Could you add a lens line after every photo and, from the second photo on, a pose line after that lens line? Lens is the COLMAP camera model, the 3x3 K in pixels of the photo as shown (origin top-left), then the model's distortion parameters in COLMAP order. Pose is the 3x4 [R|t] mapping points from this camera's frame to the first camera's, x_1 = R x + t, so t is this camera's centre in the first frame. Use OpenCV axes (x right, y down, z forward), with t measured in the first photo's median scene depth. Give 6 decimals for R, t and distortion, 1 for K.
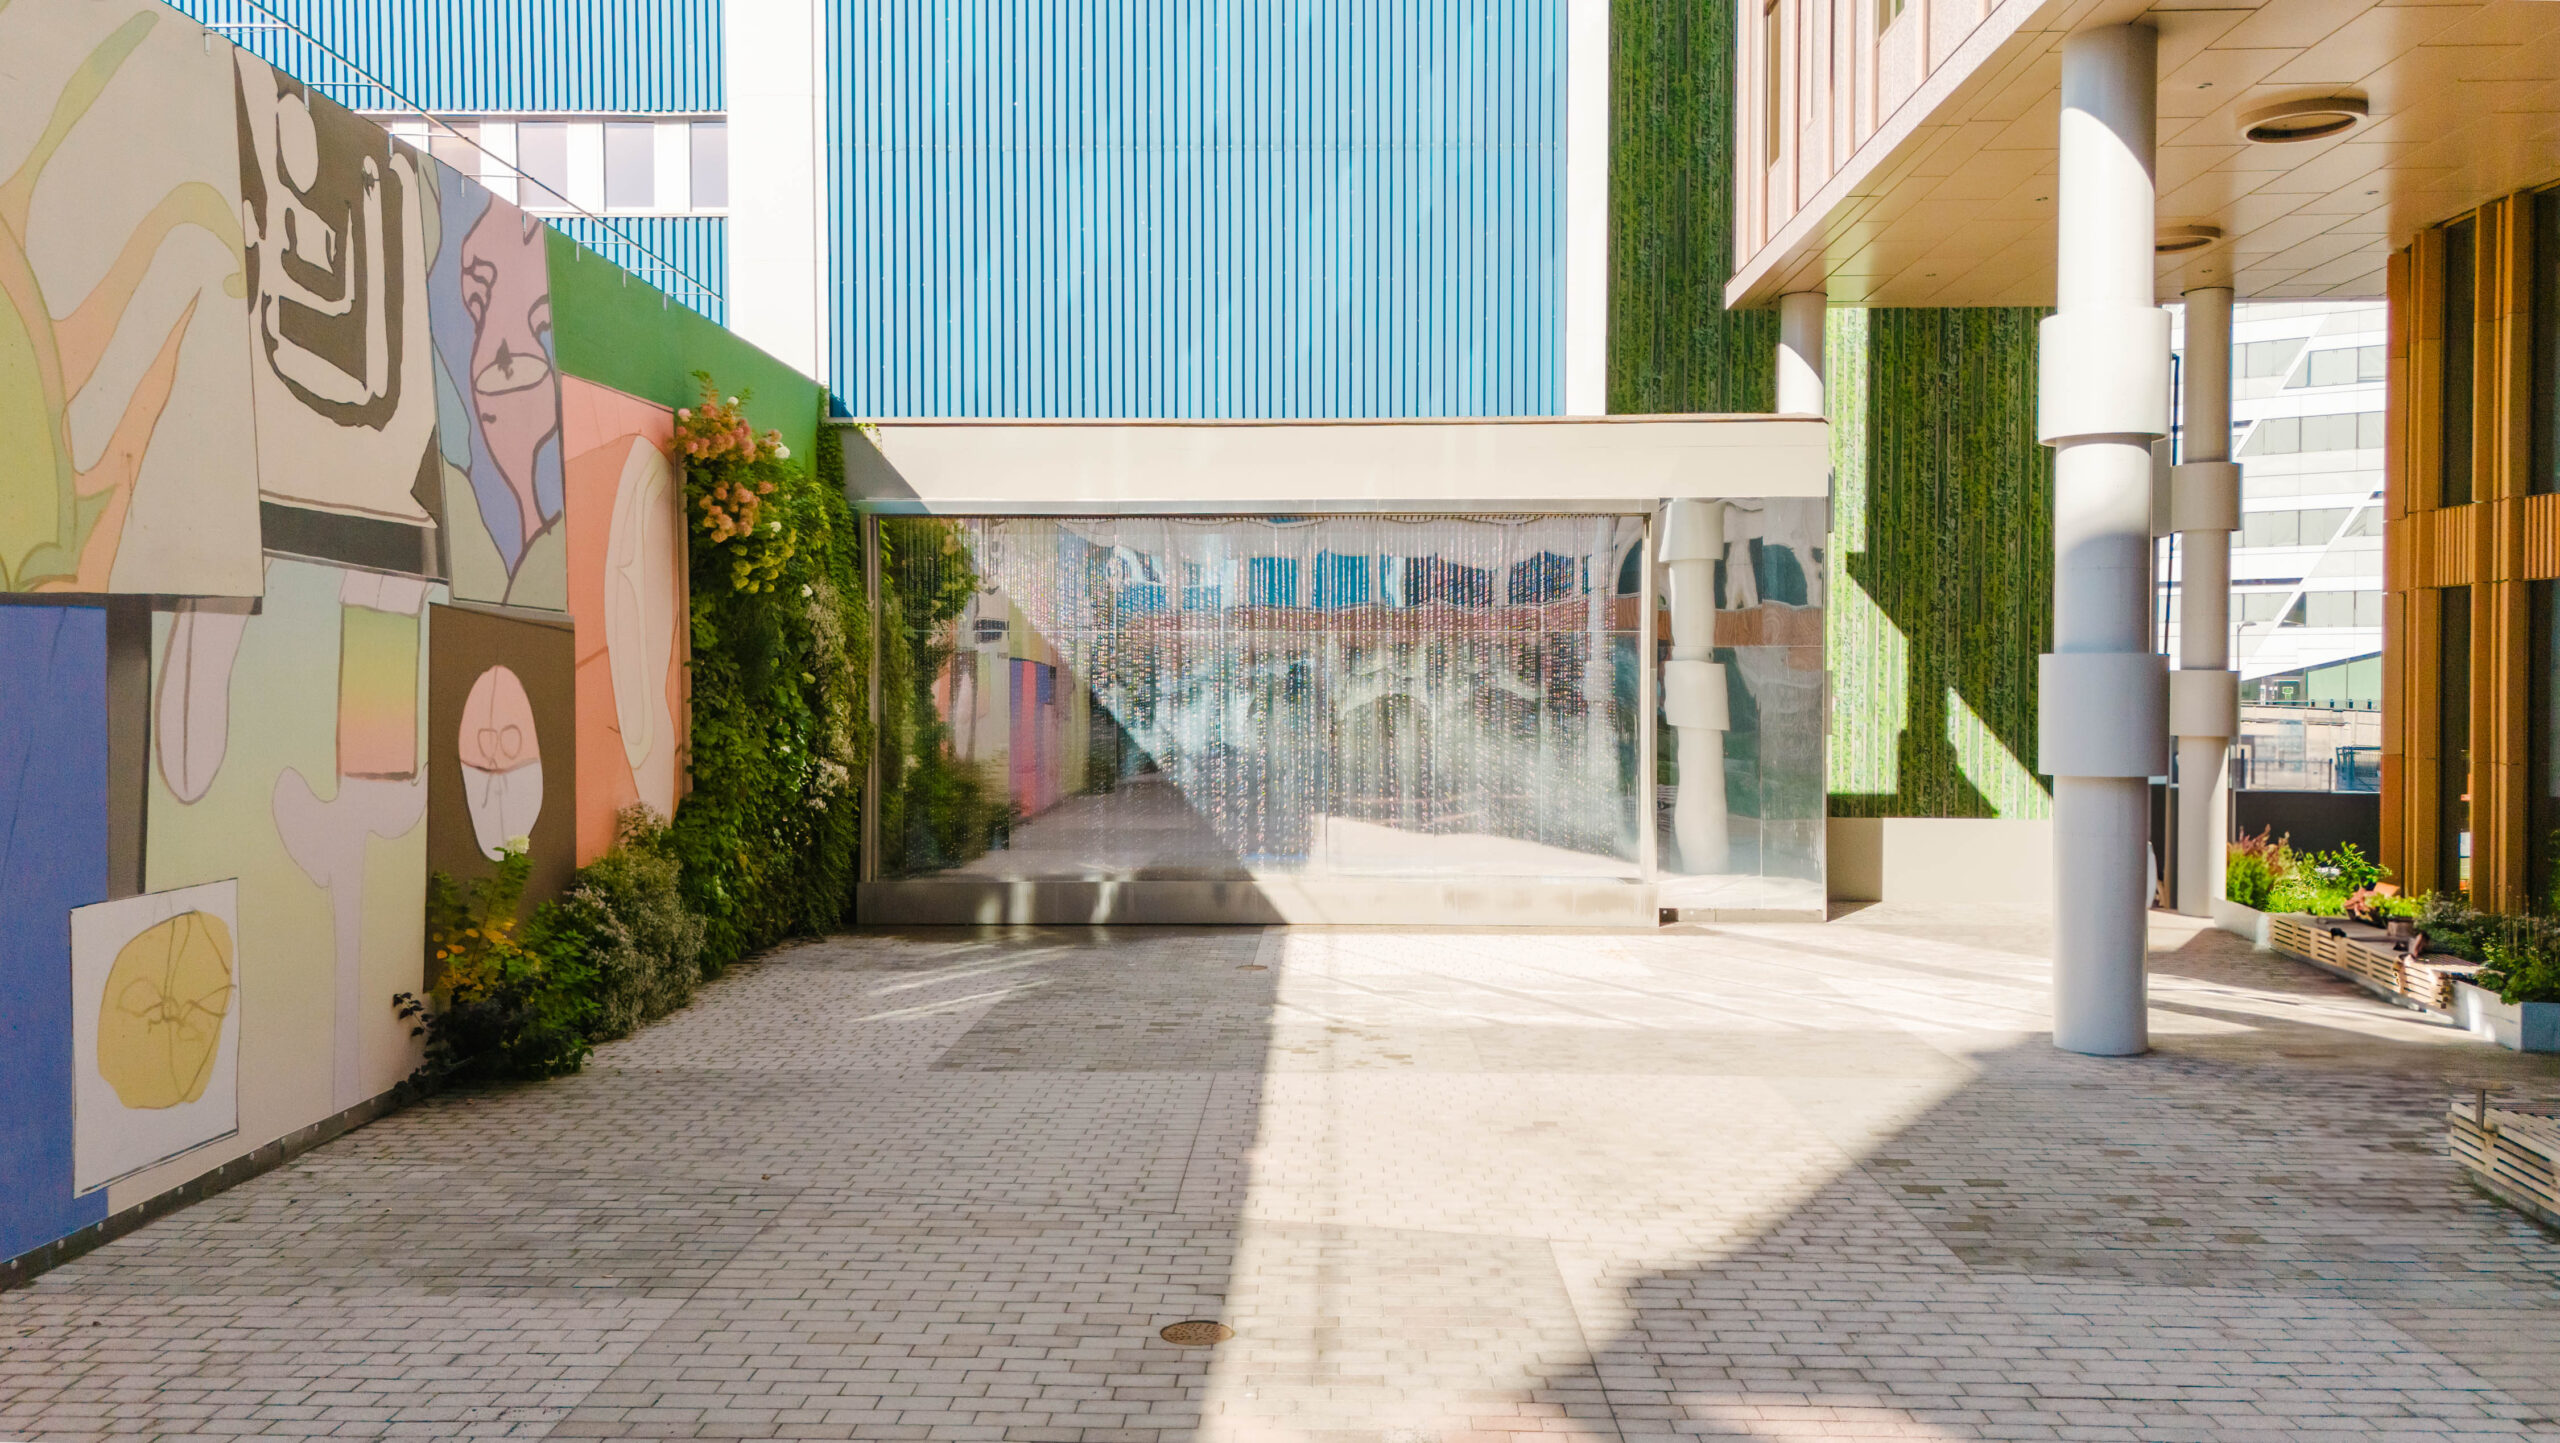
lens RADIAL K [[1854.2, 0, 1285.3], [0, 1854.2, 718.2], [0, 0, 1]] dist [0.067653, -0.003079]
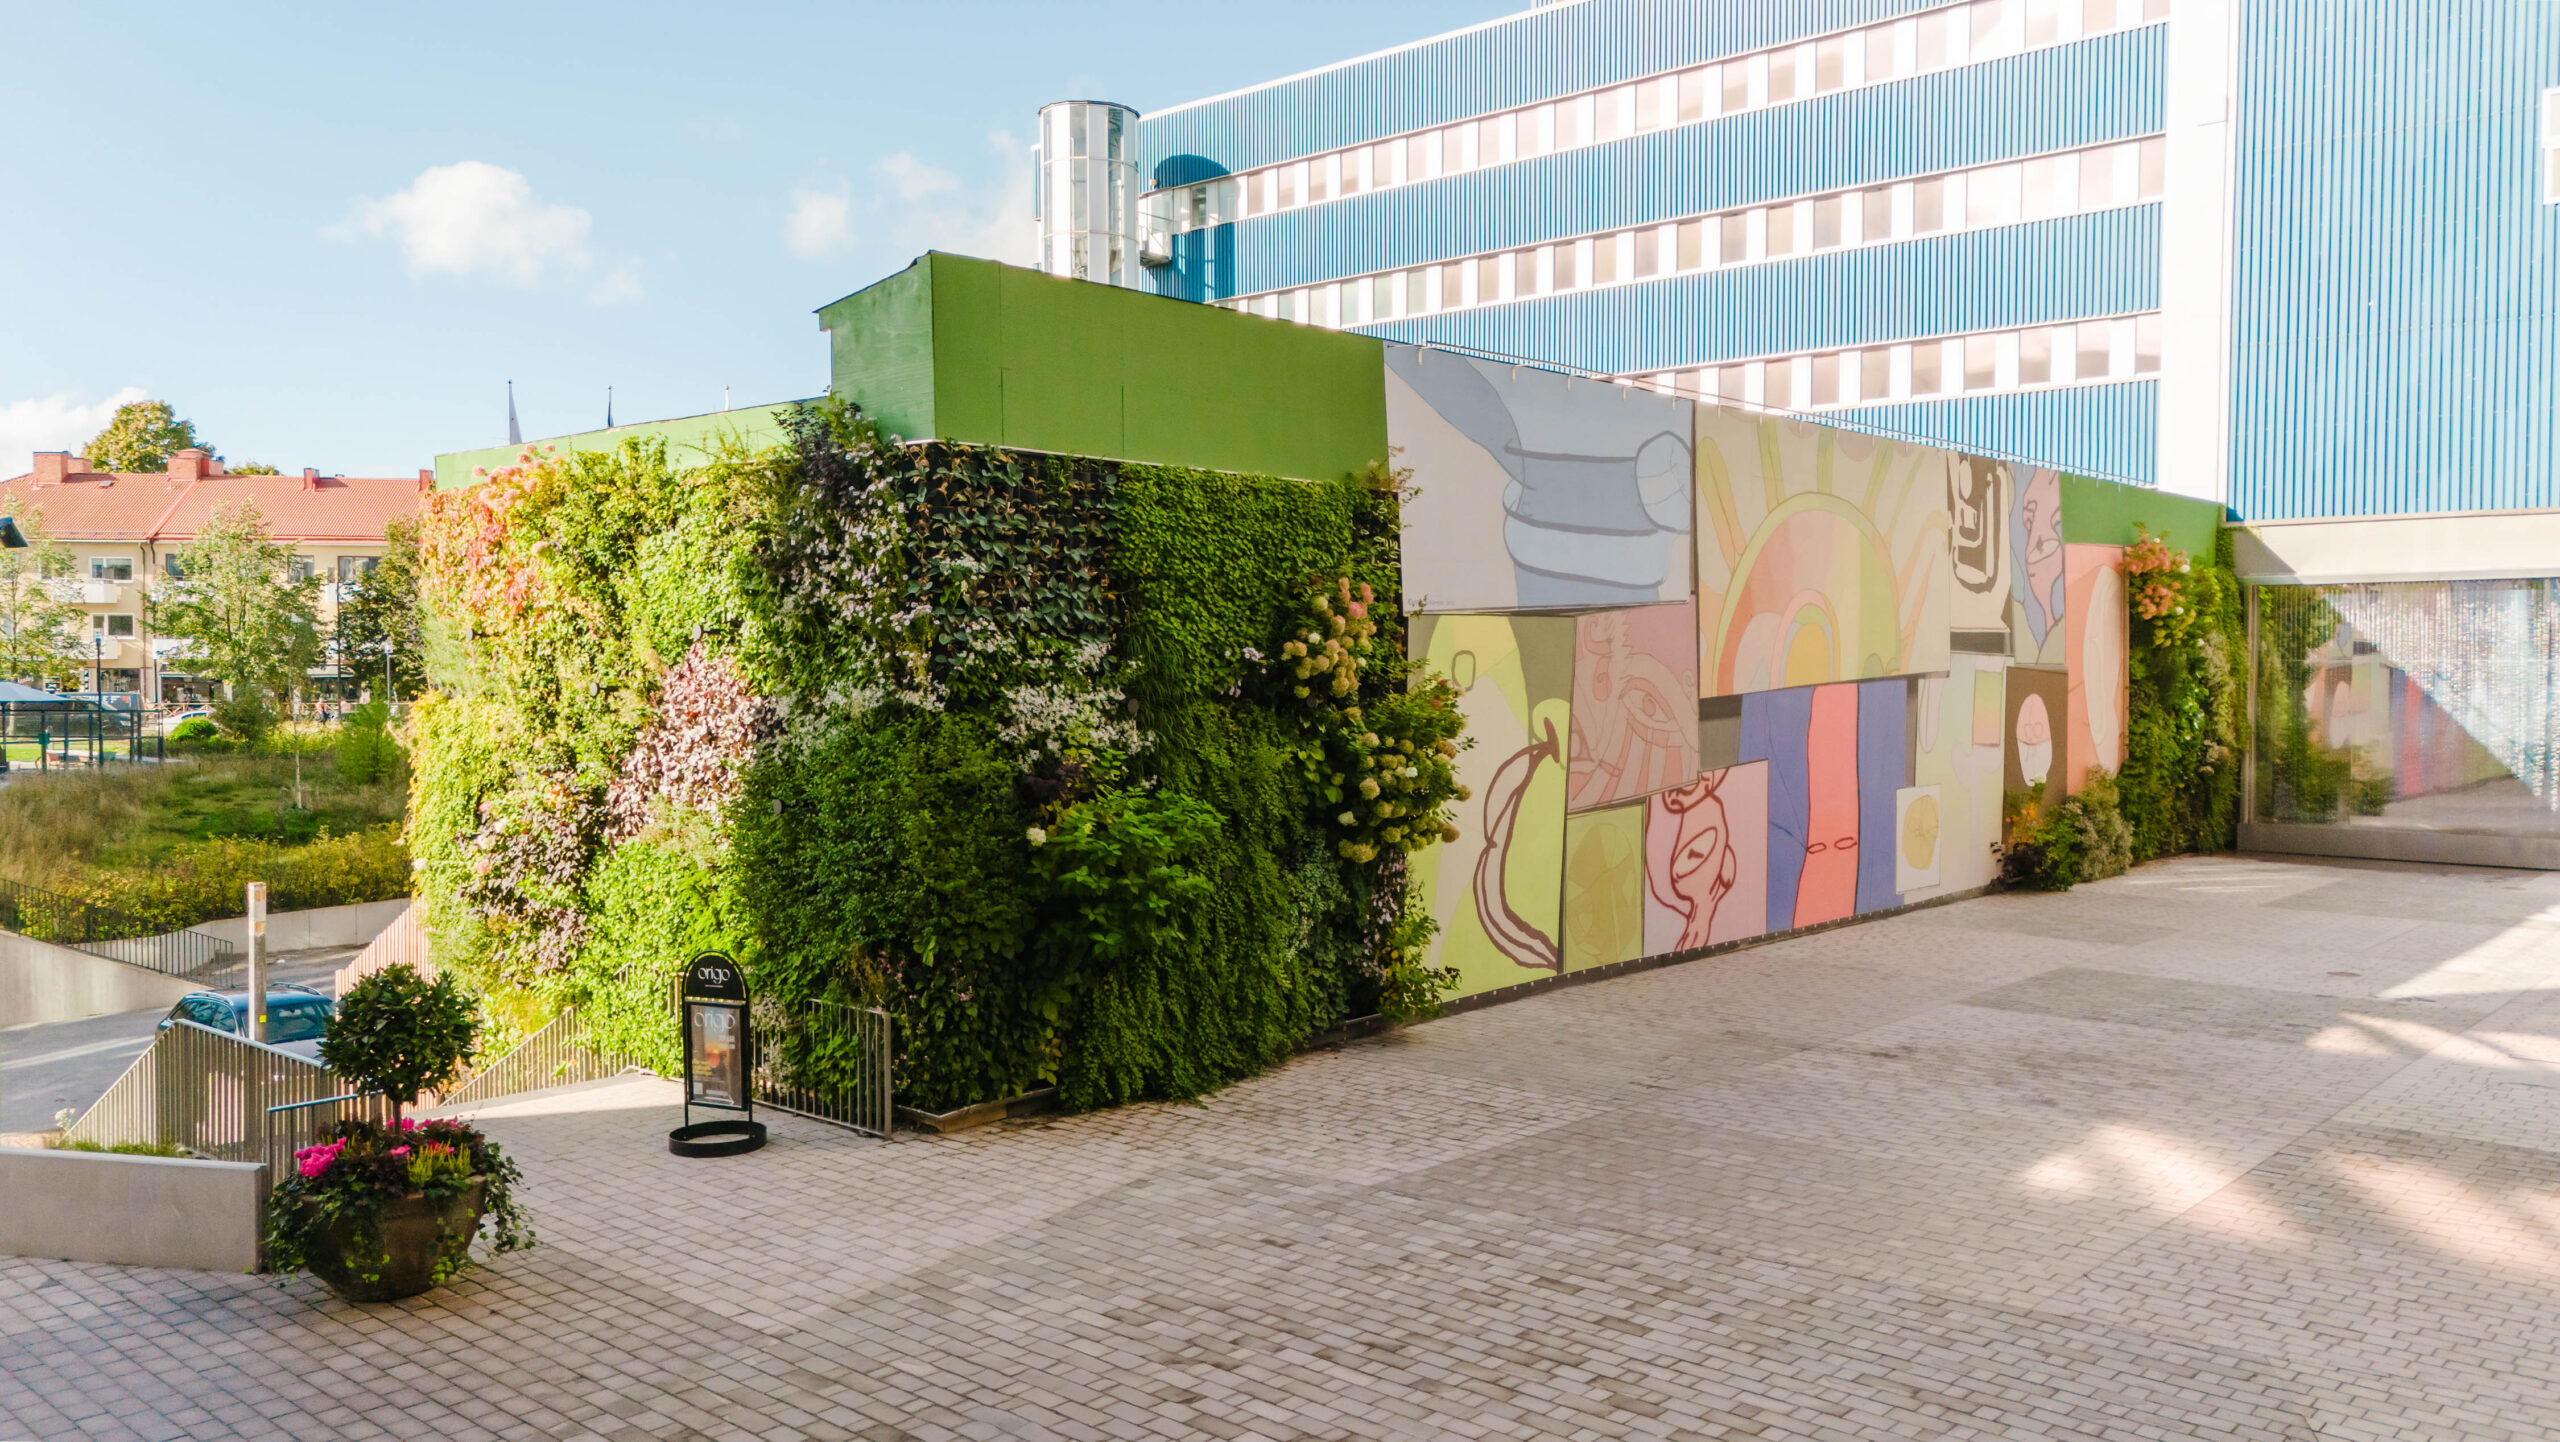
lens RADIAL K [[1947.3, 0, 1285.5], [0, 1947.3, 721.0], [0, 0, 1]] dist [0.032332, 0.010201]
pose [[0.755717, 0.021496, -0.654545, 0.304308], [-0.010890, 0.999735, 0.020259, -0.026235], [0.654807, -0.008182, 0.755752, -0.960397]]
